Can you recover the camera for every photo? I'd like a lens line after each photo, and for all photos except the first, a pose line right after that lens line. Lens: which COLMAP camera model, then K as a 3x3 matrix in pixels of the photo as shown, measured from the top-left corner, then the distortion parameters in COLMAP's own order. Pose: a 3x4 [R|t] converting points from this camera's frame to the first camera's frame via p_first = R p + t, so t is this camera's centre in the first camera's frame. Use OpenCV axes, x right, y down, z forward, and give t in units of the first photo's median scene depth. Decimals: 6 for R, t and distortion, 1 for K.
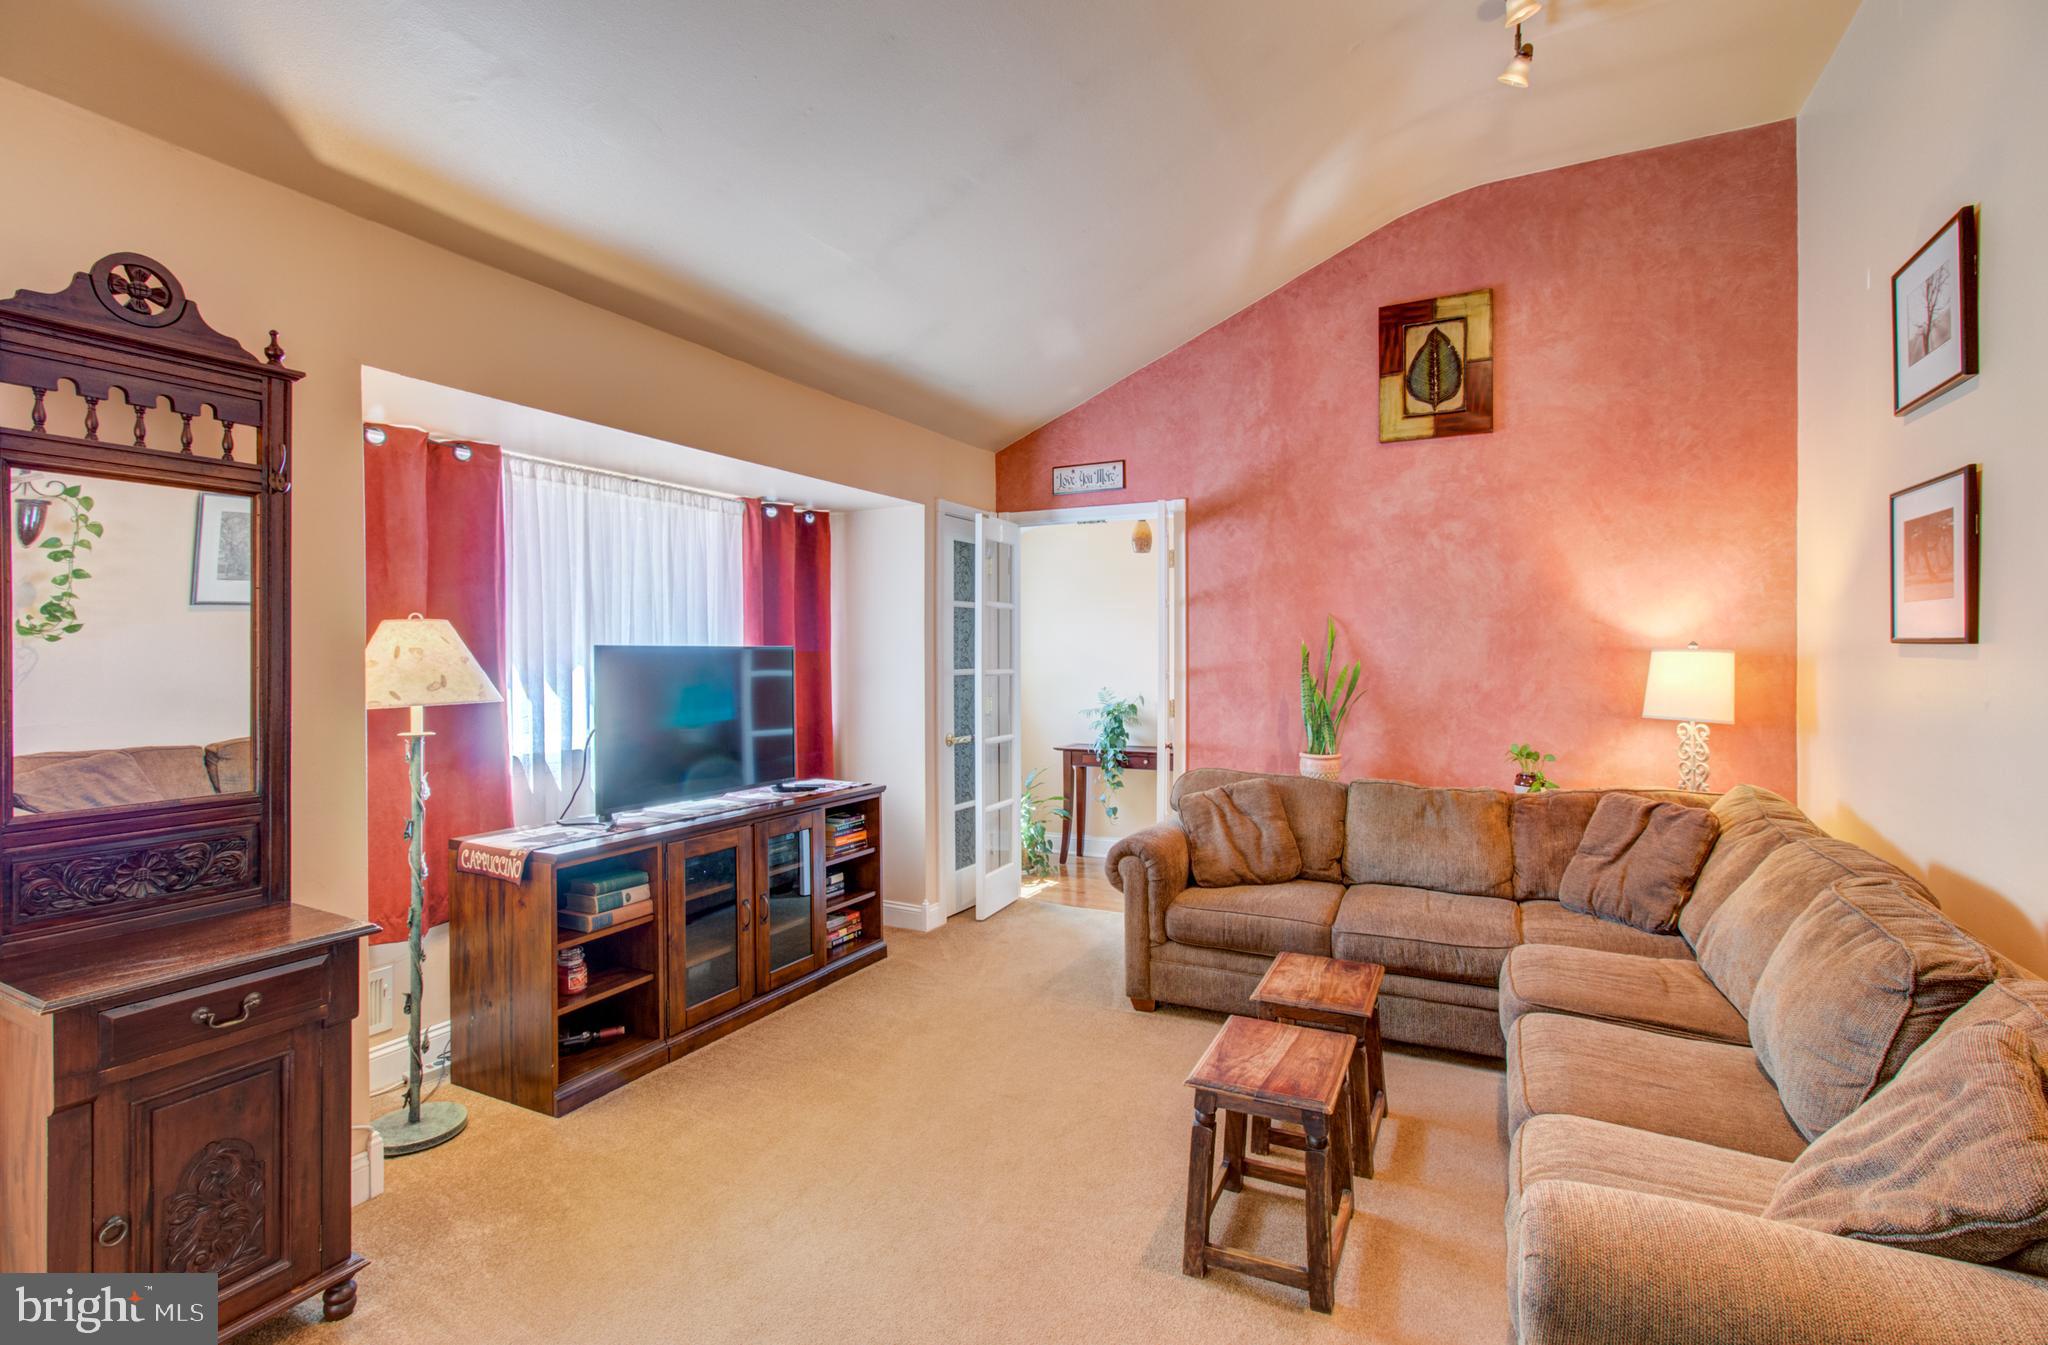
lens RADIAL K [[963.0, 0, 1026.9], [0, 963.0, 635.7], [0, 0, 1]] dist [0.001593, -0.000485]
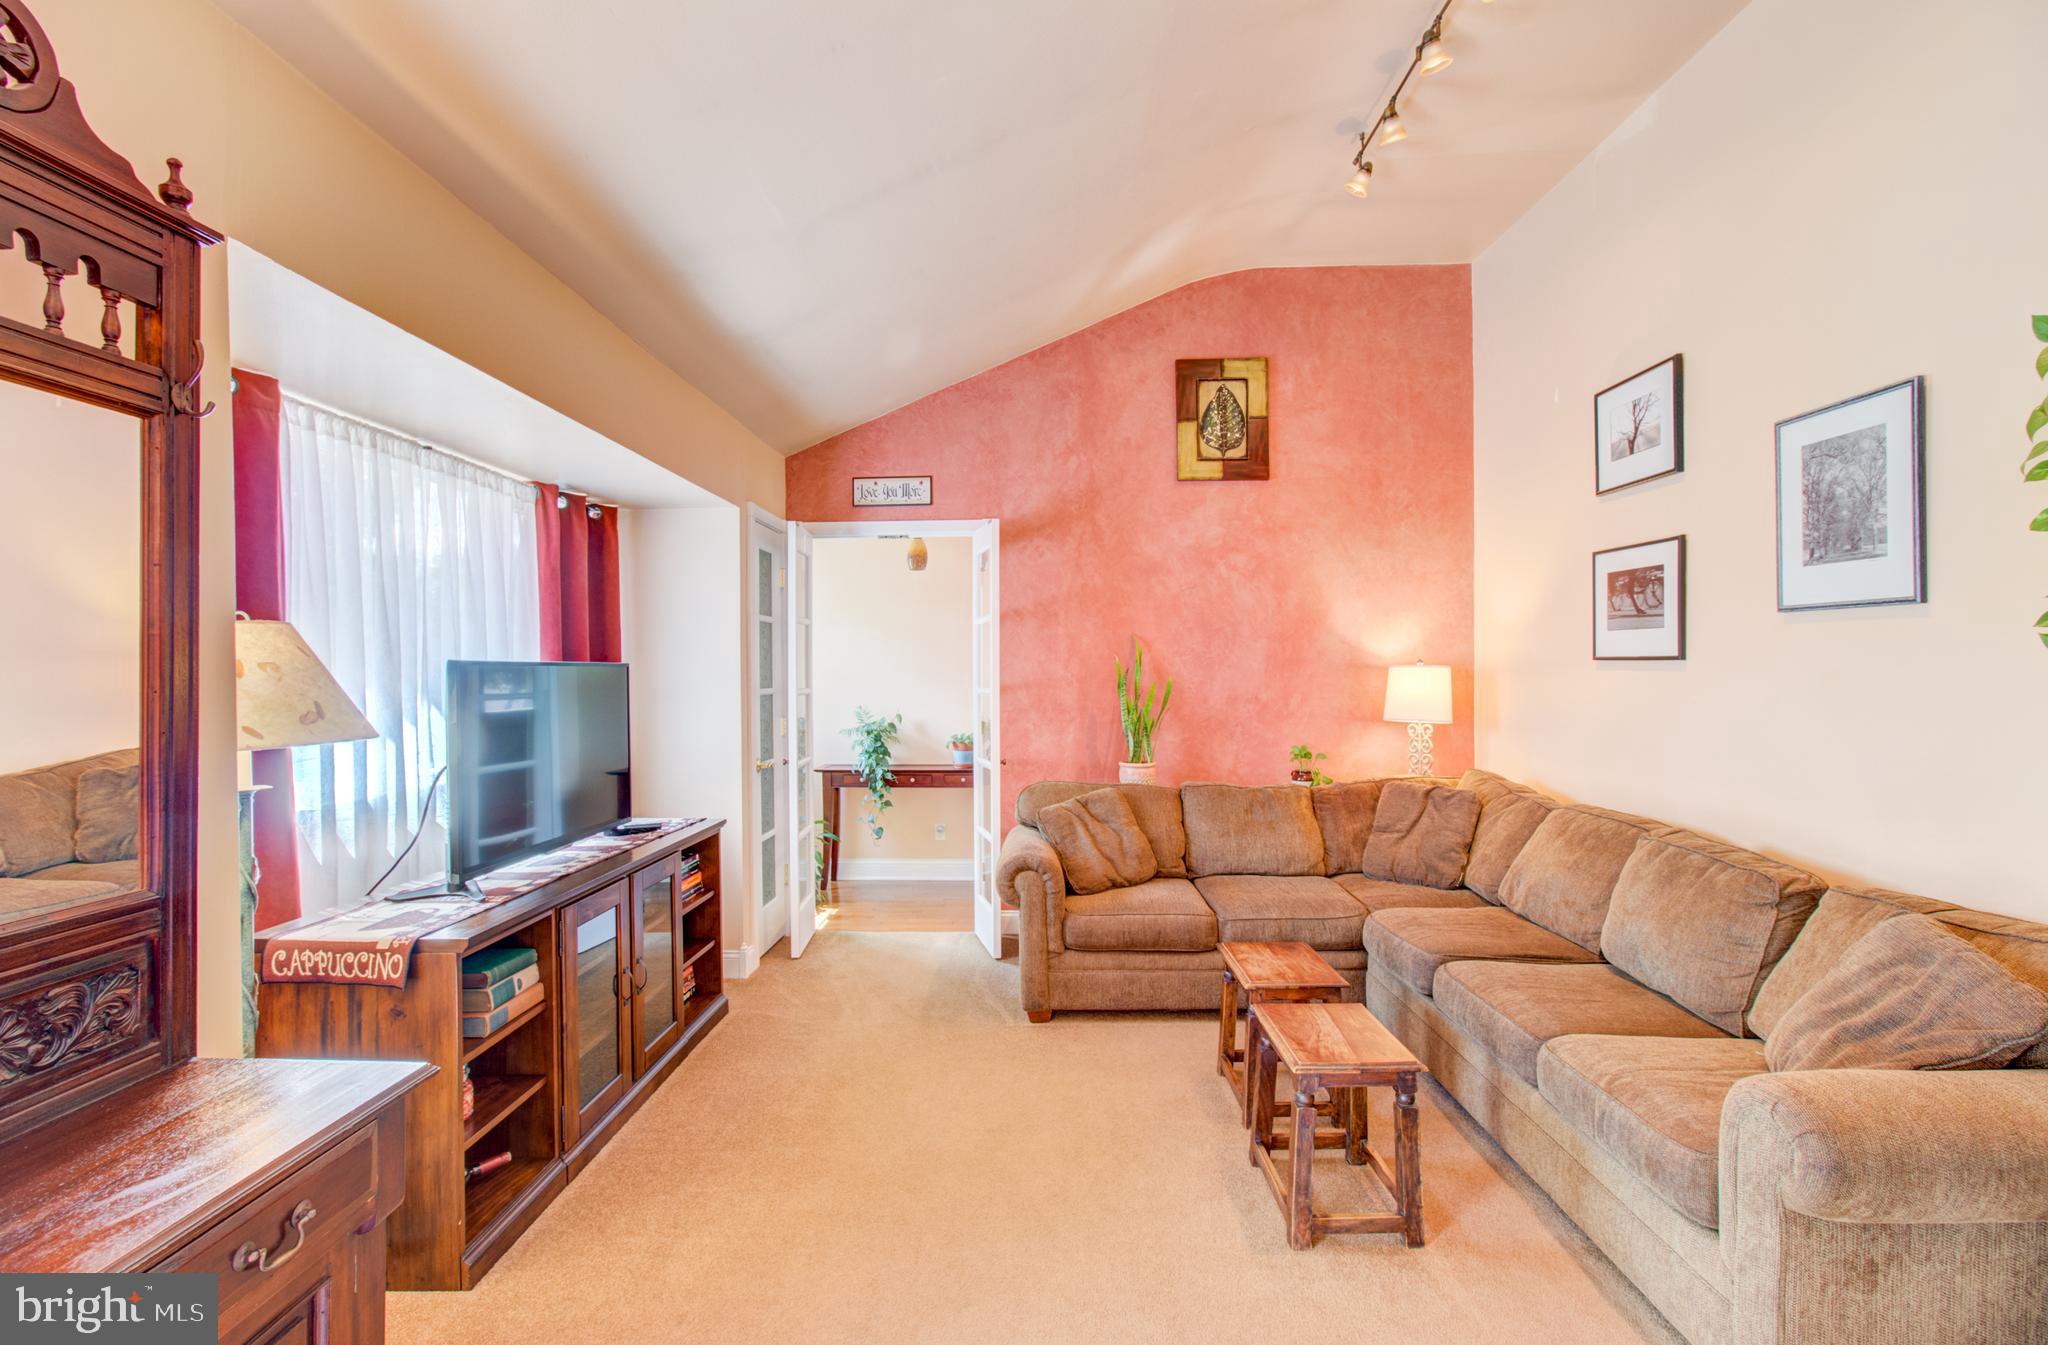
lens RADIAL K [[942.6, 0, 1016.3], [0, 942.6, 656.6], [0, 0, 1]] dist [-0.012078, 0.001427]
pose [[0.895580, 0.003720, 0.444884, -0.318404], [-0.004339, 0.999991, 0.000373, 0.004172], [-0.444879, -0.002265, 0.895588, 0.117513]]
